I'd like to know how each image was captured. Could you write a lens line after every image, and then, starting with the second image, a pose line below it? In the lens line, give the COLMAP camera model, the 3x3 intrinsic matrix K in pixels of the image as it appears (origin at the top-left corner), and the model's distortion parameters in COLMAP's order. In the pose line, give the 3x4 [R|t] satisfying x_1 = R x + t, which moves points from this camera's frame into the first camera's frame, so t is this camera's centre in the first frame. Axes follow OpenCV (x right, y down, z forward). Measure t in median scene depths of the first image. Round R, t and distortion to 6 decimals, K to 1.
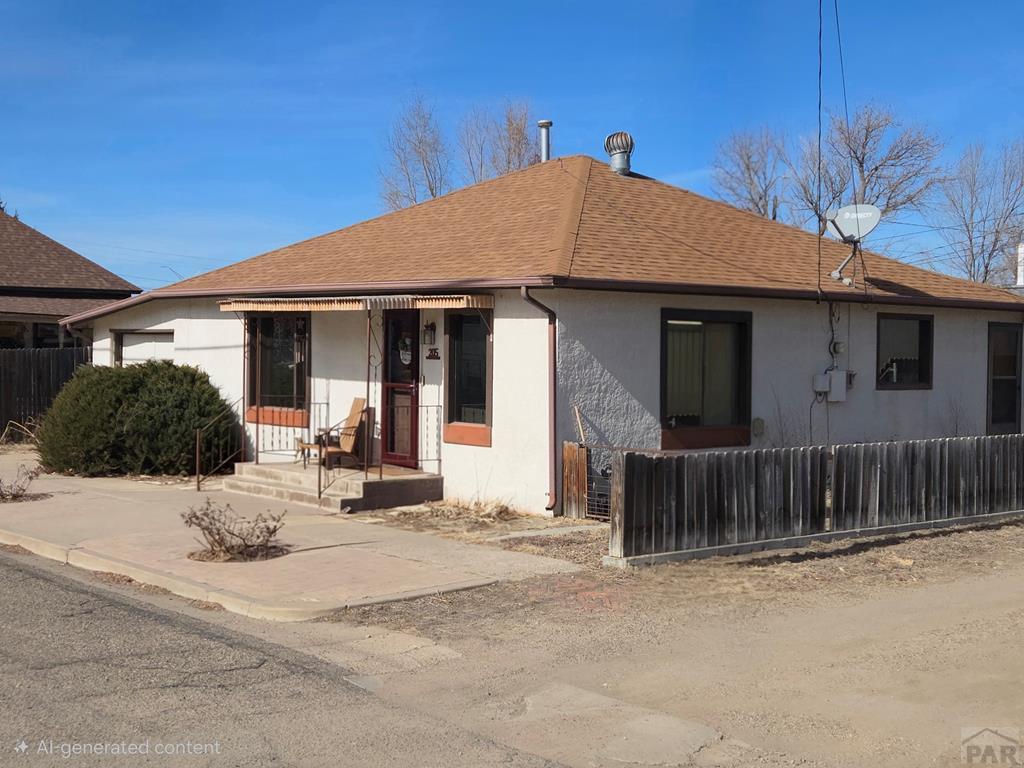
lens RADIAL K [[1445.4, 0, 514.3], [0, 1445.4, 382.6], [0, 0, 1]] dist [0.001765, 0.000000]
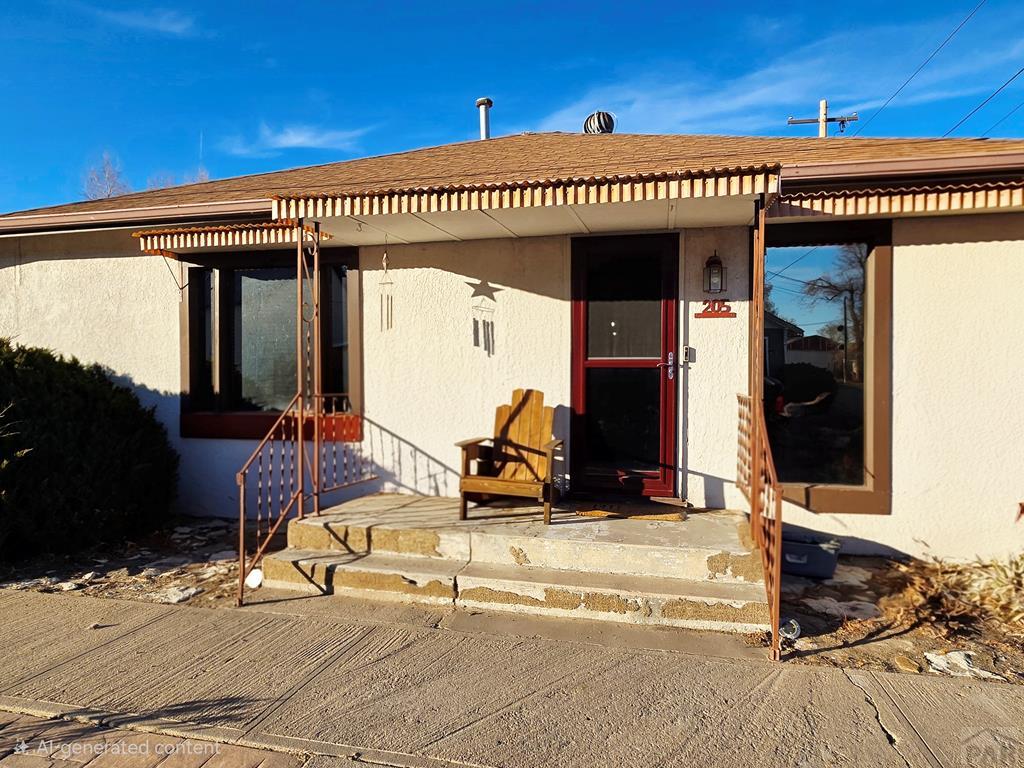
lens RADIAL K [[657.0, 0, 510.1], [0, 657.0, 386.5], [0, 0, 1]] dist [0.007213, 0.000306]
pose [[0.798018, -0.016873, 0.602398, -0.256449], [0.022012, 0.999757, -0.001157, 0.009822], [-0.602232, 0.014183, 0.798195, 0.739504]]
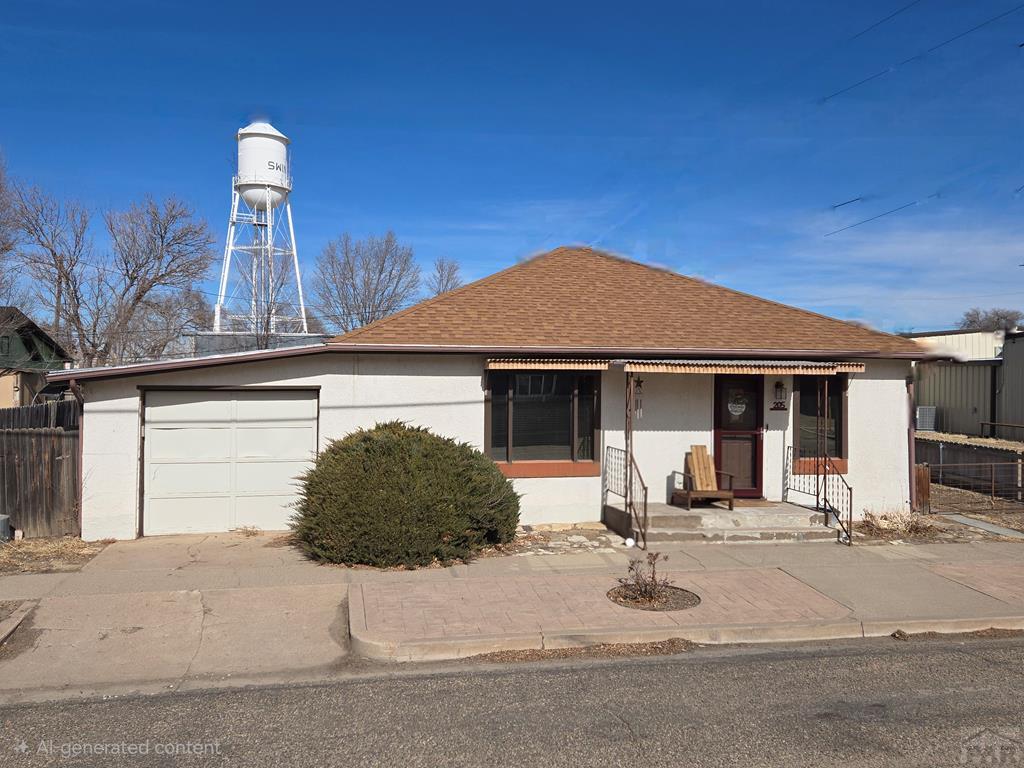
lens RADIAL K [[865.8, 0, 513.6], [0, 865.8, 385.0], [0, 0, 1]] dist [0.076556, -0.022031]
pose [[0.479667, -0.025018, 0.877094, -0.751494], [0.022976, 0.999609, 0.015948, -0.049925], [-0.877150, 0.012502, 0.480054, 0.739856]]
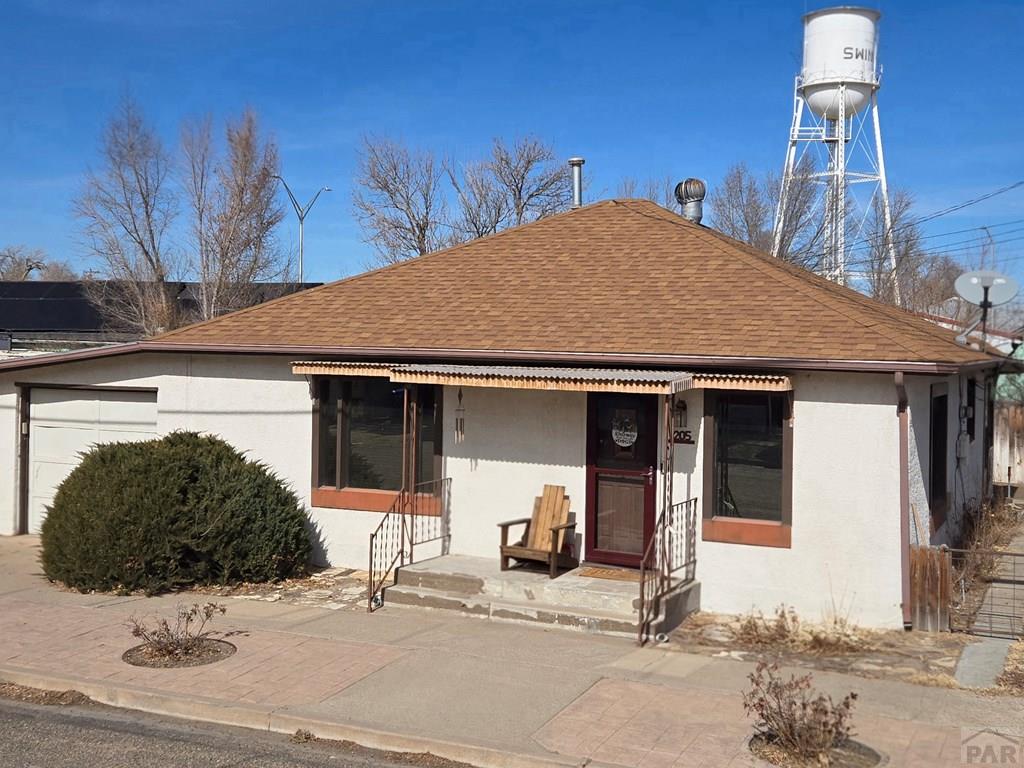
lens RADIAL K [[1286.7, 0, 508.3], [0, 1286.7, 381.0], [0, 0, 1]] dist [0.070971, 0.000000]
pose [[0.904189, -0.012803, 0.426940, -0.424636], [0.006492, 0.999847, 0.016234, -0.058998], [-0.427083, -0.011907, 0.904134, 0.307035]]
